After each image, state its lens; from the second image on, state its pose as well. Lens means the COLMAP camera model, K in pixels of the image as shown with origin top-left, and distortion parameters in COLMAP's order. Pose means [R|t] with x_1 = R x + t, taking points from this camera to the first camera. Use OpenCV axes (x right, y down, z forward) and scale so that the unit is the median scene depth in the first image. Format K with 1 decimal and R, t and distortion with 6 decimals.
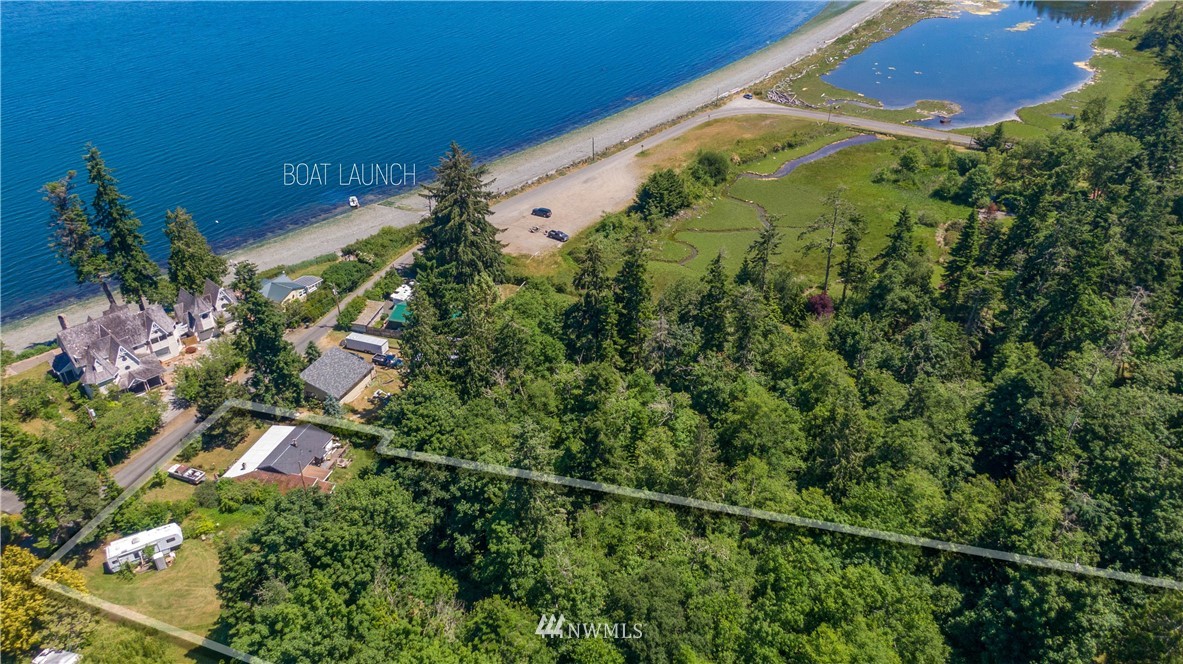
lens RADIAL K [[845.3, 0, 591.9], [0, 845.3, 334.9], [0, 0, 1]] dist [0.040315, -0.057459]
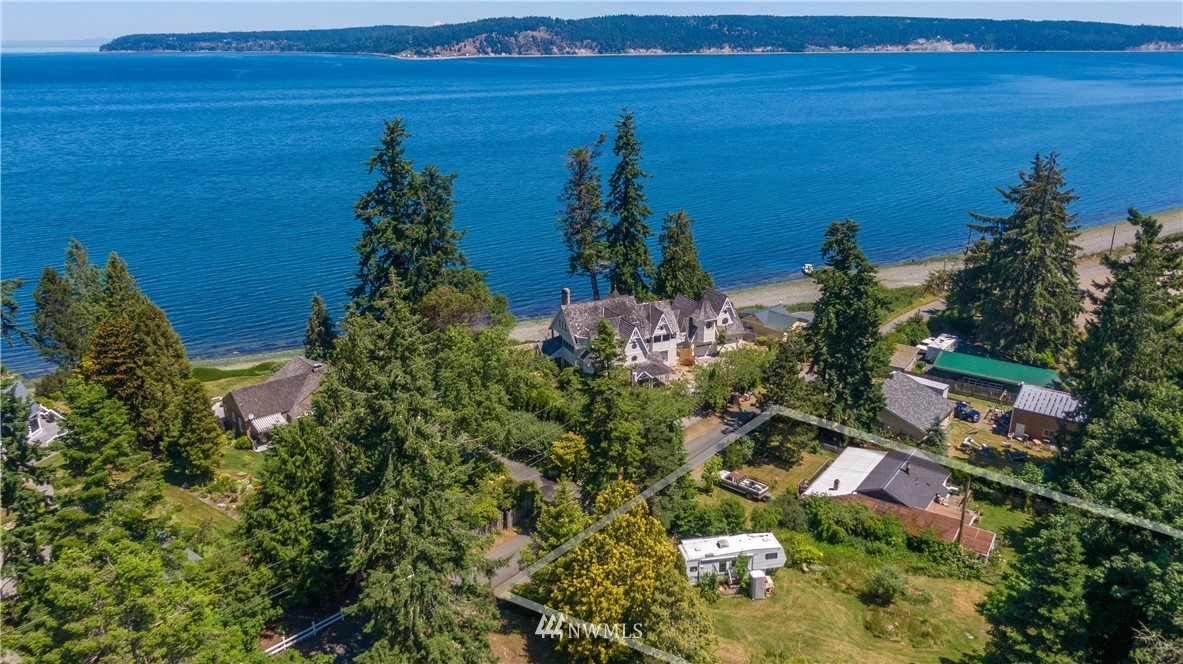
lens RADIAL K [[845.3, 0, 591.7], [0, 845.3, 333.3], [0, 0, 1]] dist [0.040315, -0.057459]
pose [[0.940462, 0.111744, -0.321007, -0.381123], [-0.178339, 0.966201, -0.186146, 0.194232], [0.289357, 0.232311, 0.928603, 0.288113]]
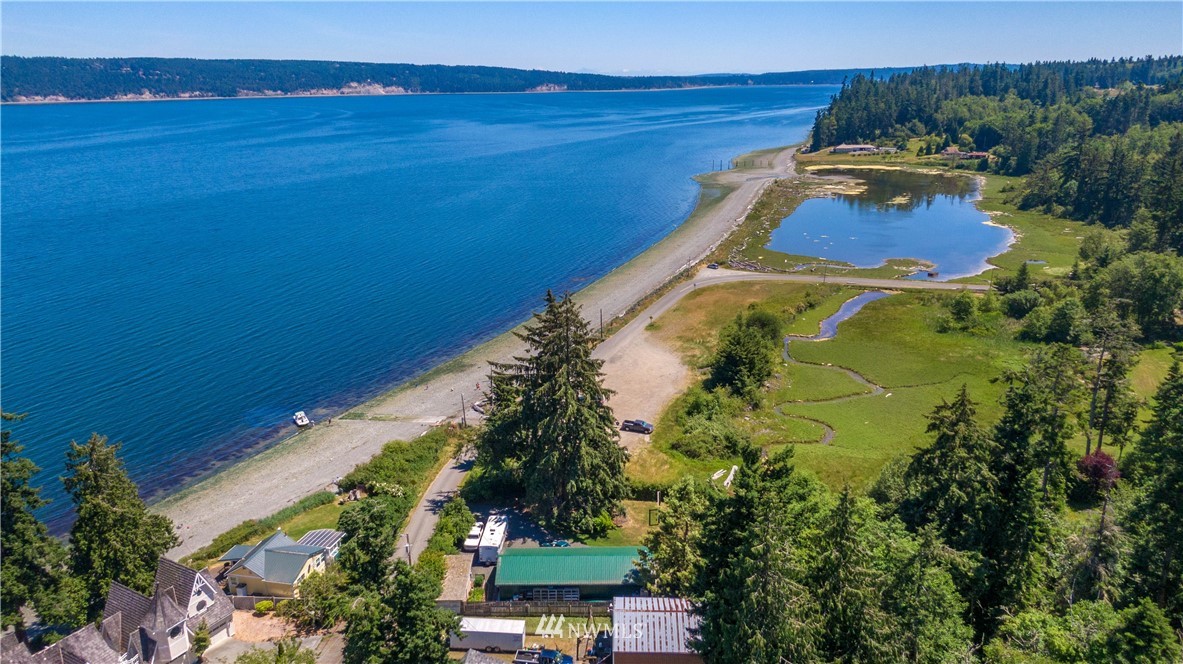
lens RADIAL K [[845.3, 0, 591.3], [0, 845.3, 336.5], [0, 0, 1]] dist [0.040315, -0.057459]
pose [[0.964496, -0.081659, 0.251154, -0.412701], [0.142886, 0.961137, -0.236219, -0.045438], [-0.222104, 0.263719, 0.938681, 0.524334]]
